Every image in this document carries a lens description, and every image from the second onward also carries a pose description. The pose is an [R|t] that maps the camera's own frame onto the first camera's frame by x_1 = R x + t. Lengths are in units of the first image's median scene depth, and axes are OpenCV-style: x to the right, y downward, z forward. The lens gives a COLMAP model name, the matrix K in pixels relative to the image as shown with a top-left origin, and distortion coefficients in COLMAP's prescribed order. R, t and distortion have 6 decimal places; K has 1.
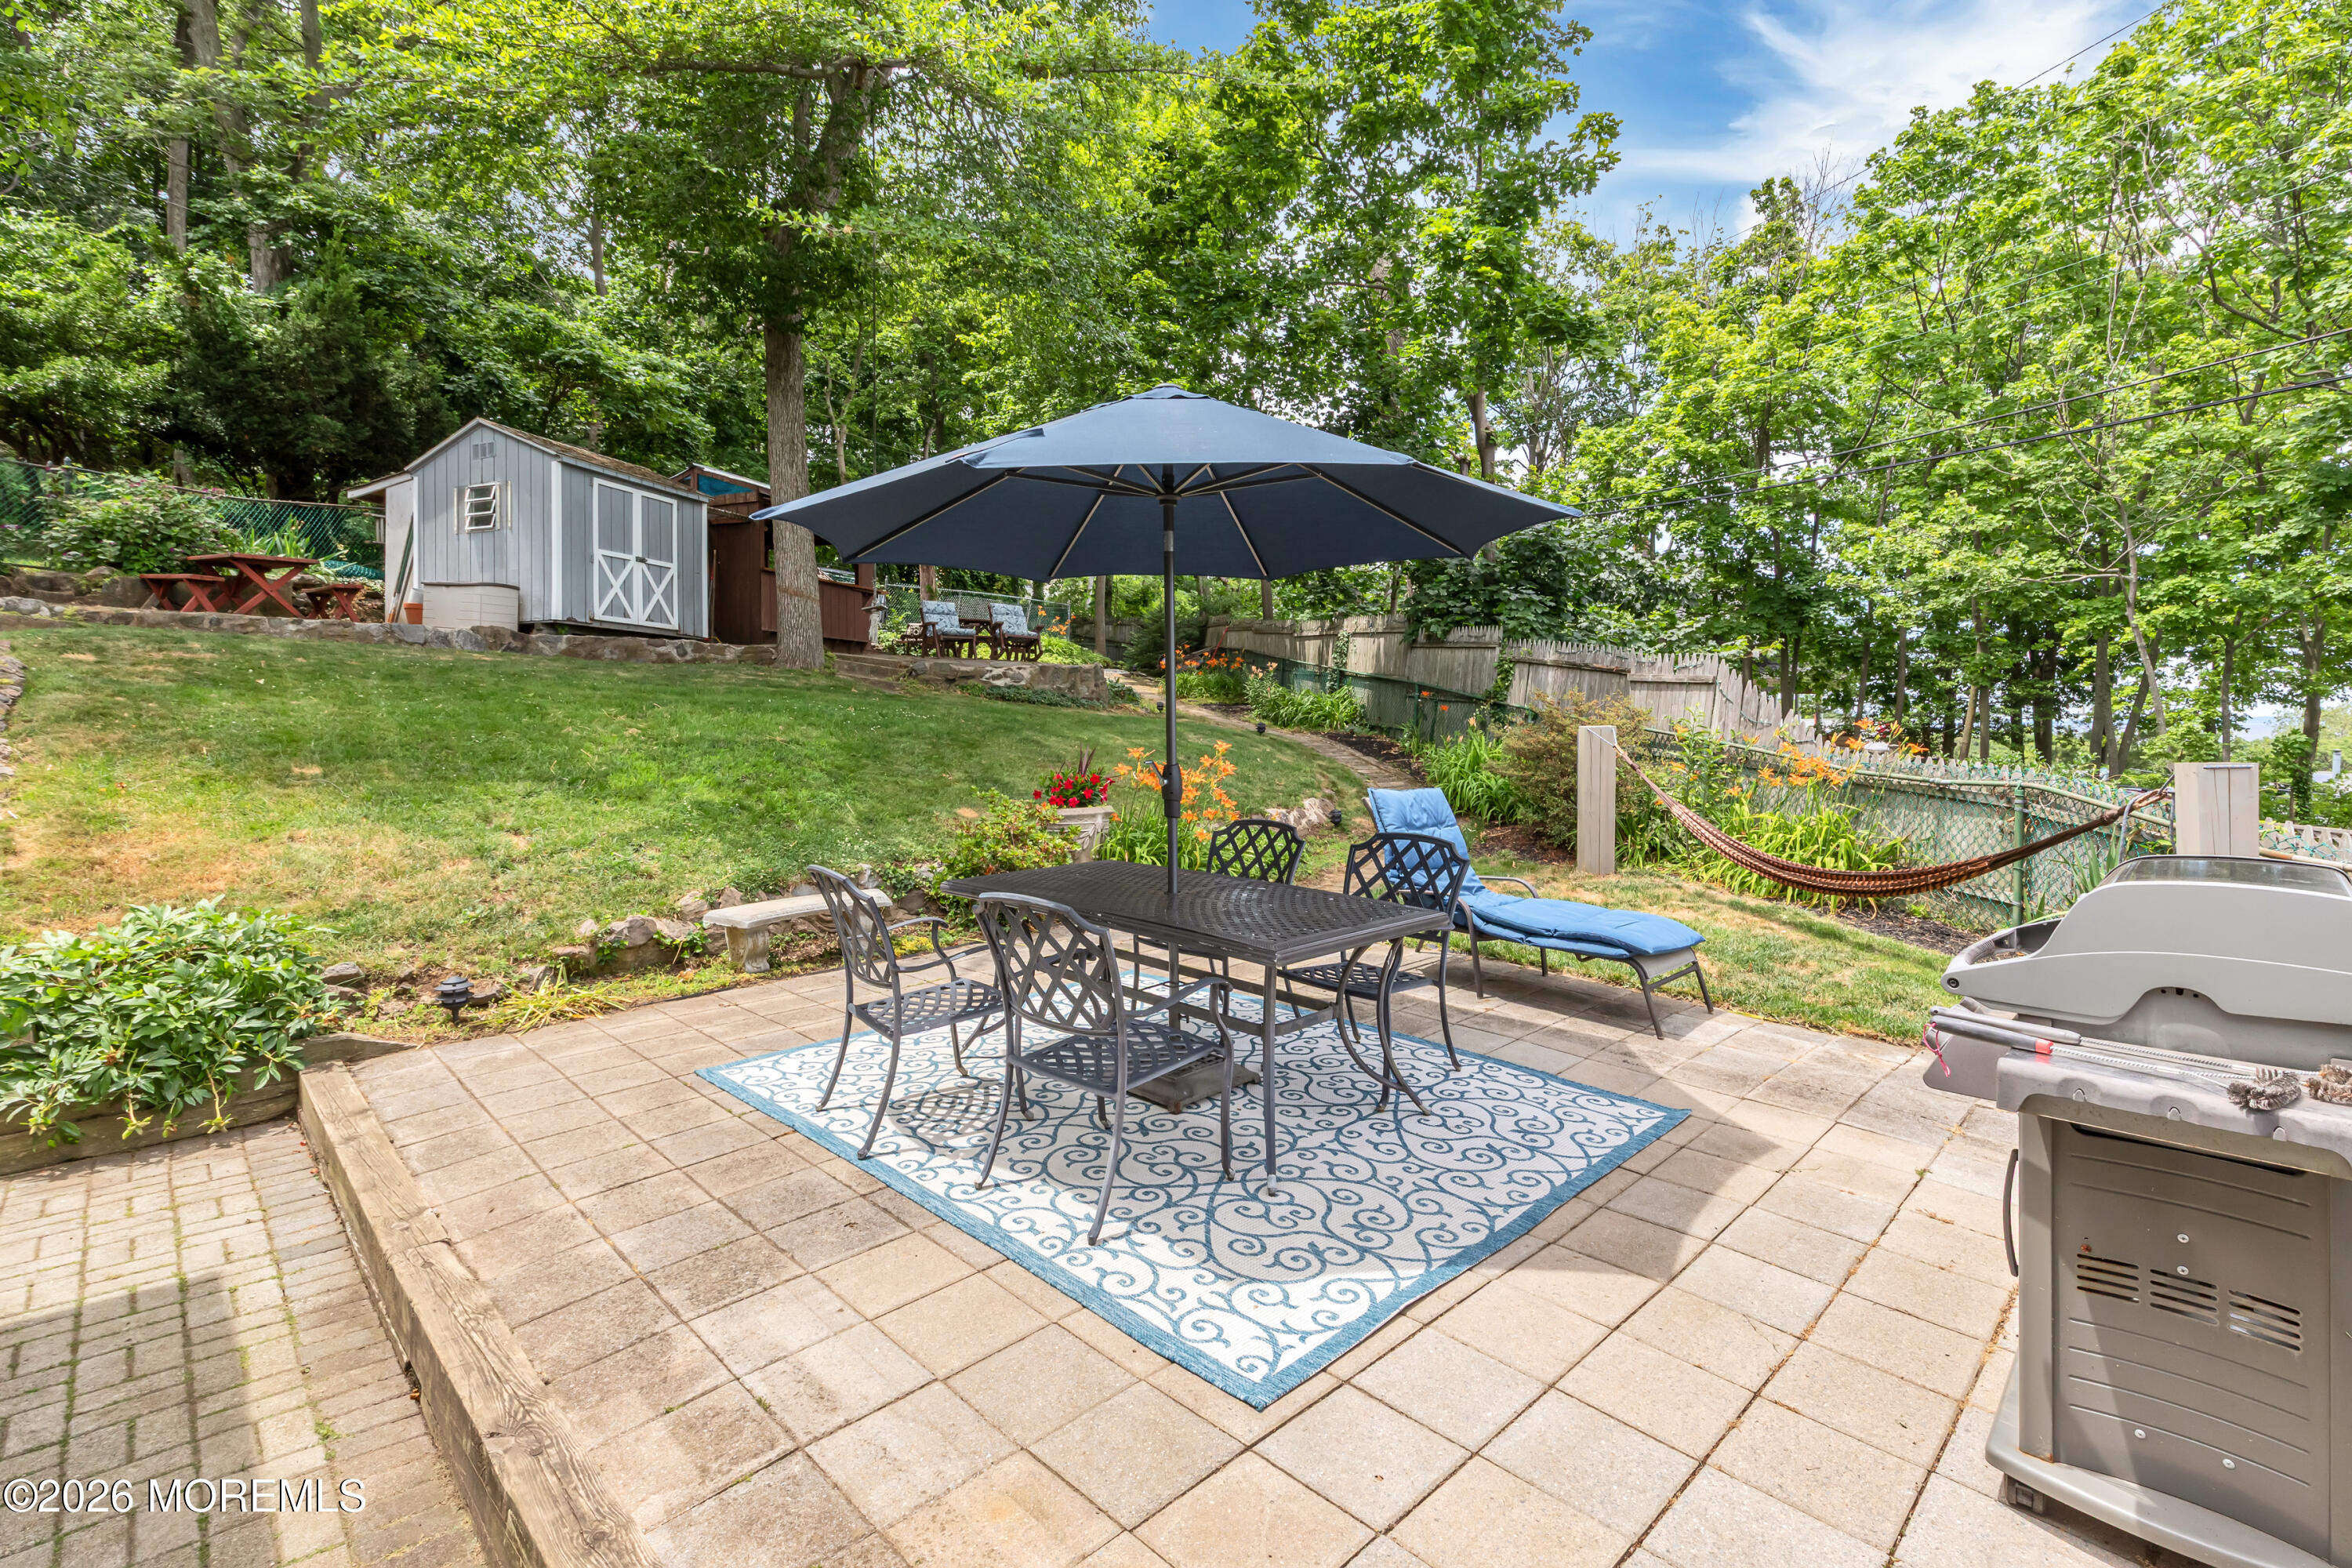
lens RADIAL K [[1066.2, 0, 1174.5], [0, 1066.2, 742.4], [0, 0, 1]] dist [-0.000680, -0.000359]
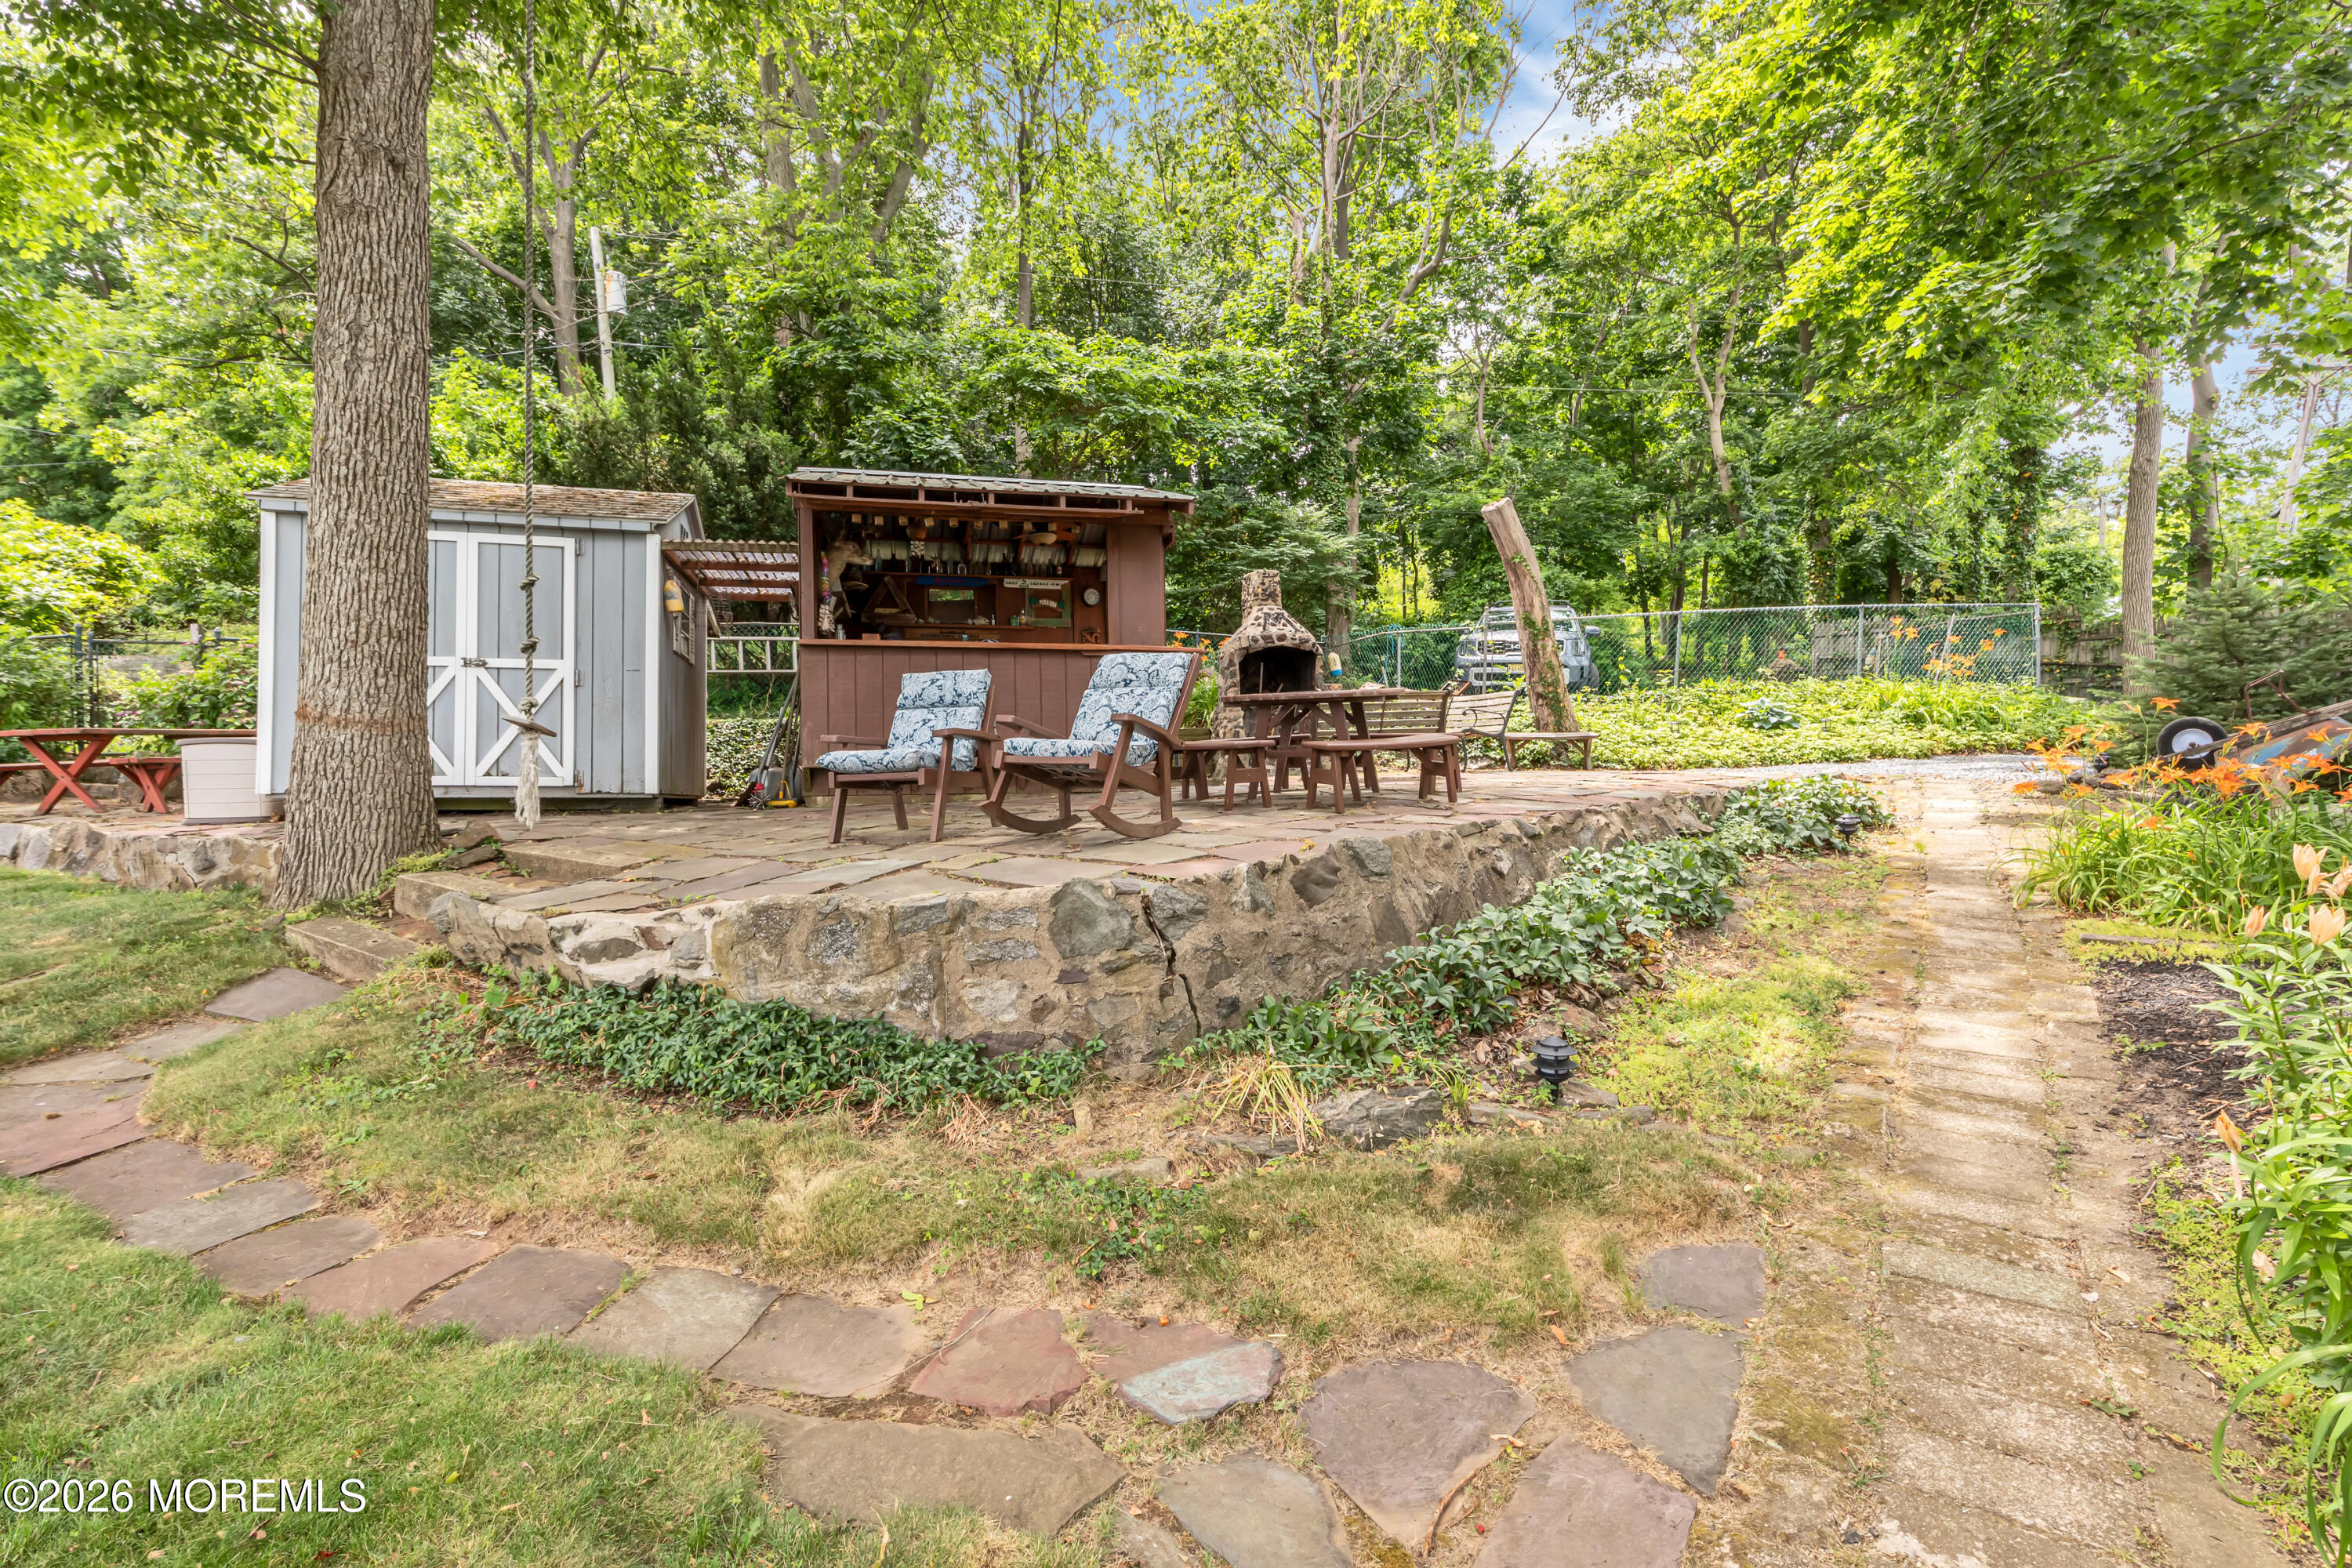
lens RADIAL K [[1086.6, 0, 1165.6], [0, 1086.6, 790.8], [0, 0, 1]] dist [-0.001073, -0.000008]
pose [[0.566164, -0.012358, -0.824200, 0.151193], [0.000386, 0.999891, -0.014727, -0.105217], [0.824292, 0.008020, 0.566108, 1.039610]]
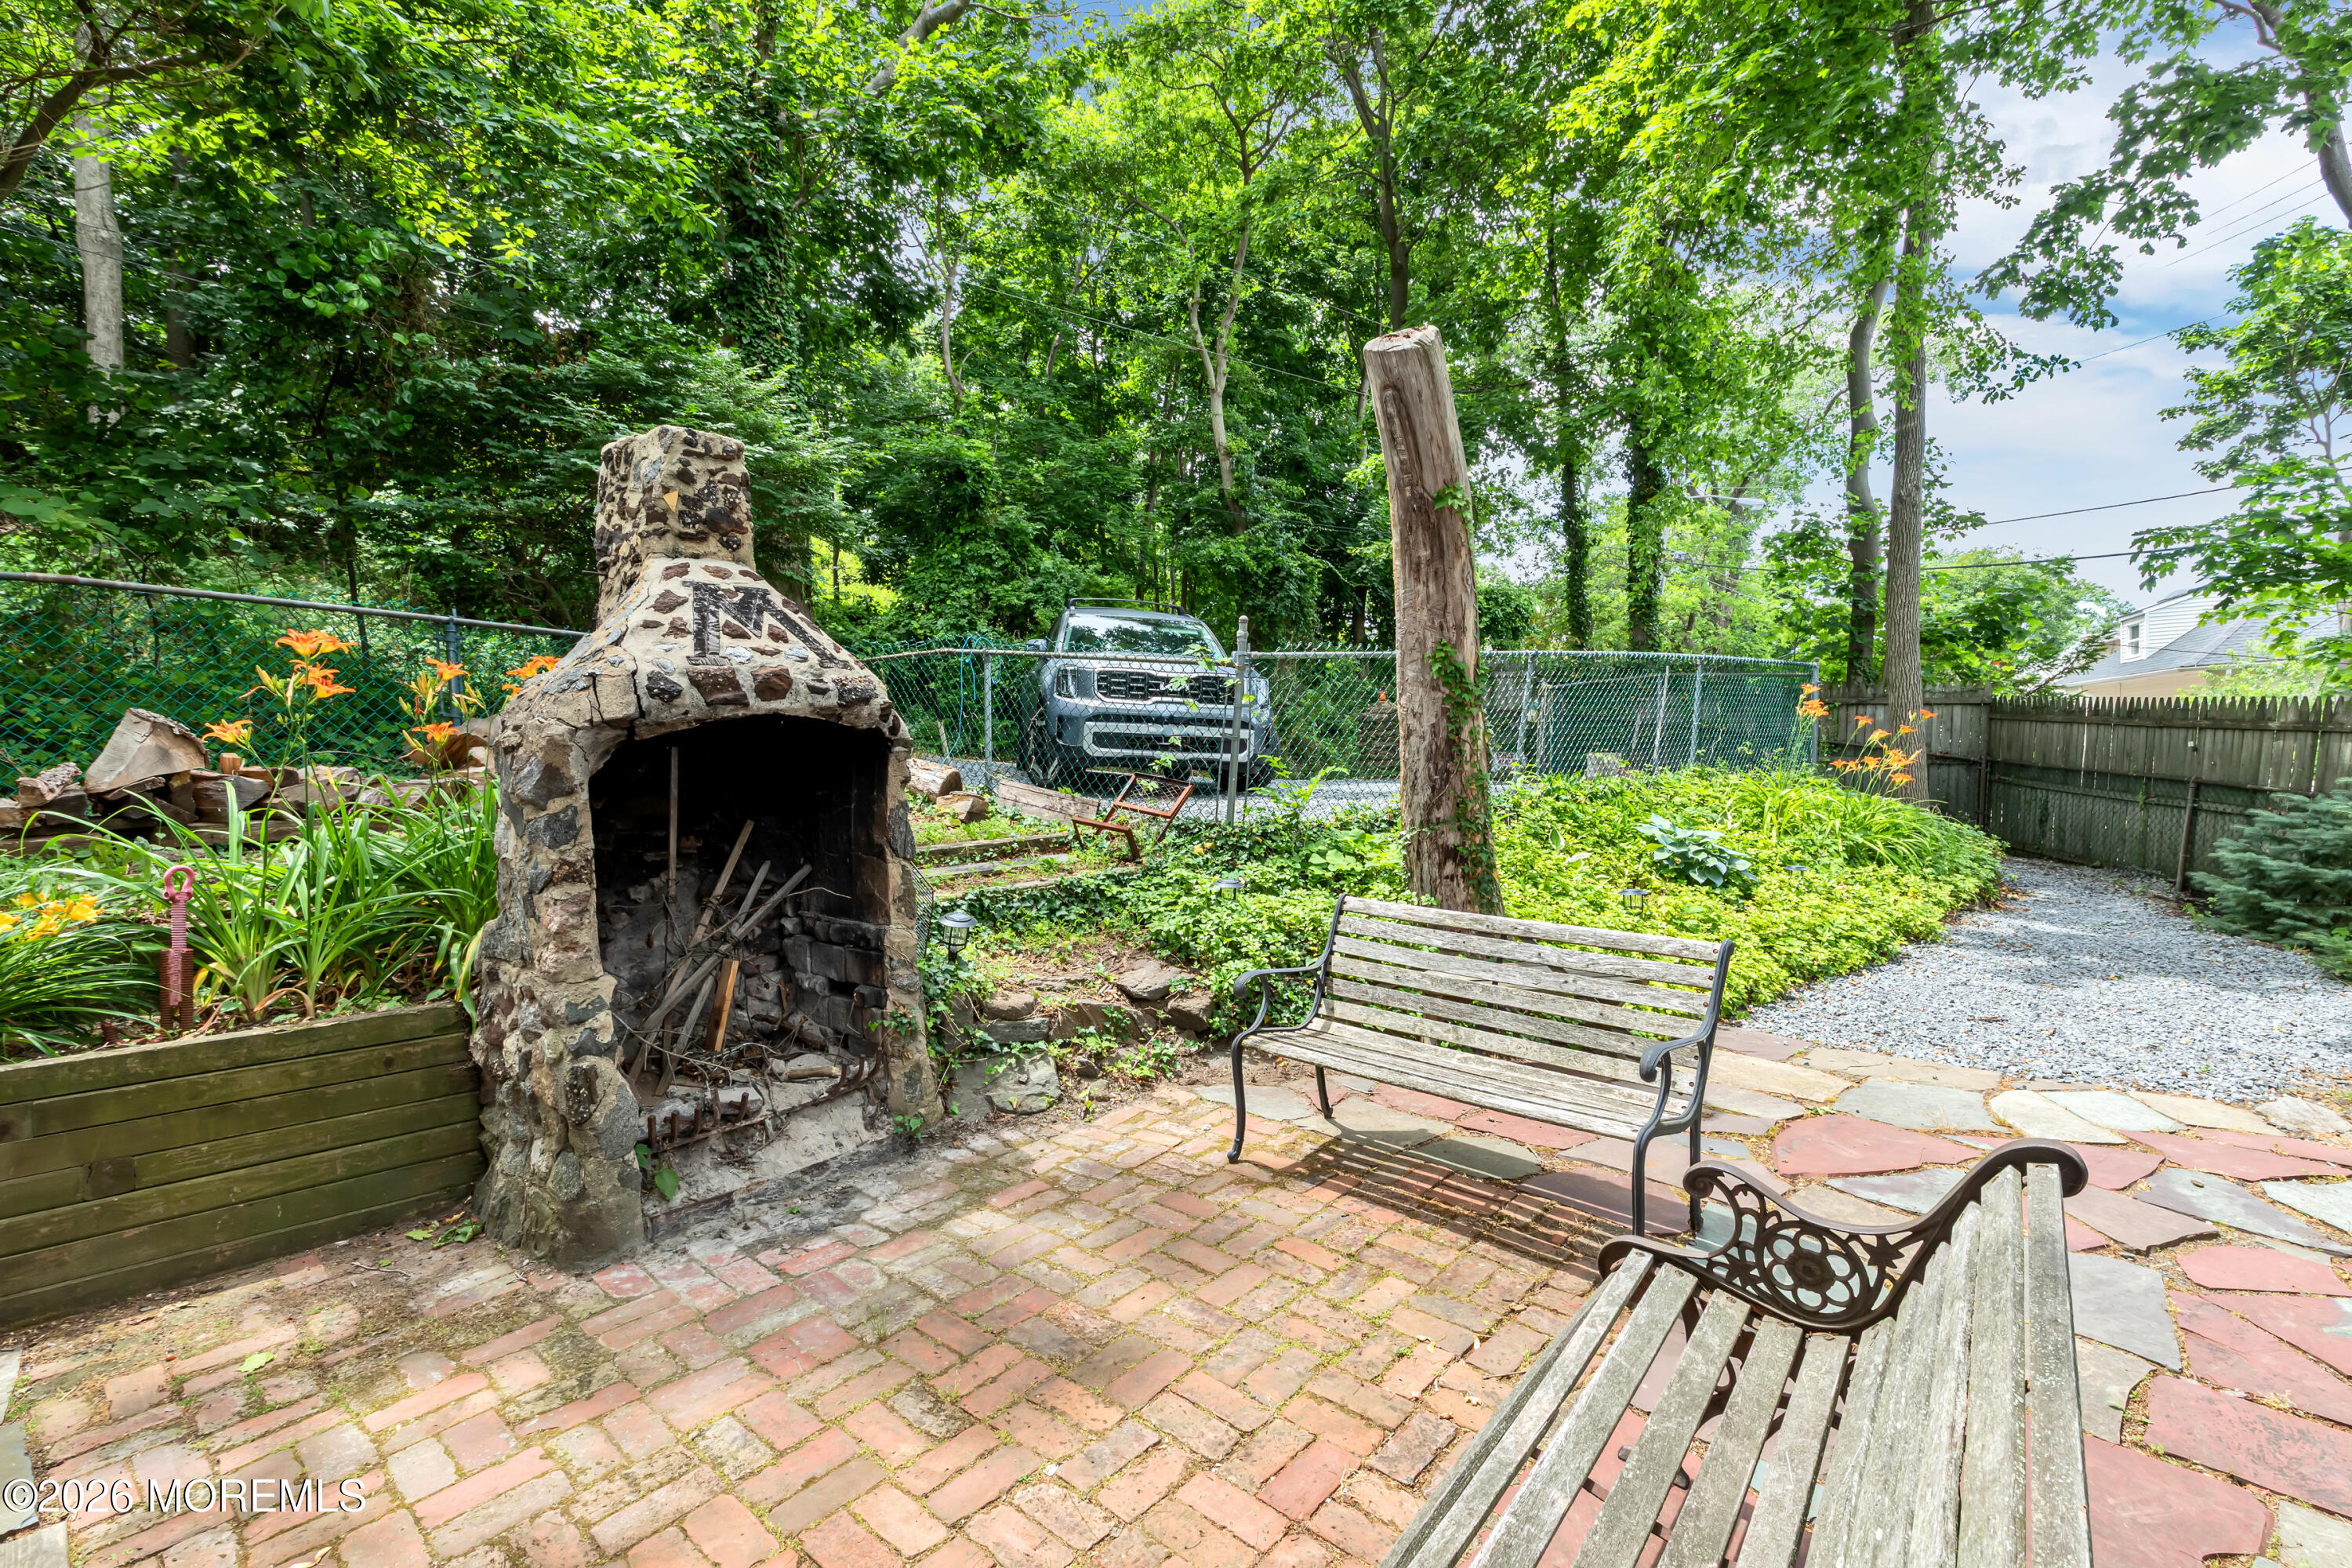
lens RADIAL K [[1073.6, 0, 1184.4], [0, 1073.6, 788.7], [0, 0, 1]] dist [0.001561, 0.000128]
pose [[0.924663, -0.014194, -0.380523, -0.363134], [0.016311, 0.999864, 0.002339, -0.221898], [0.380438, -0.008369, 0.924769, 1.444766]]
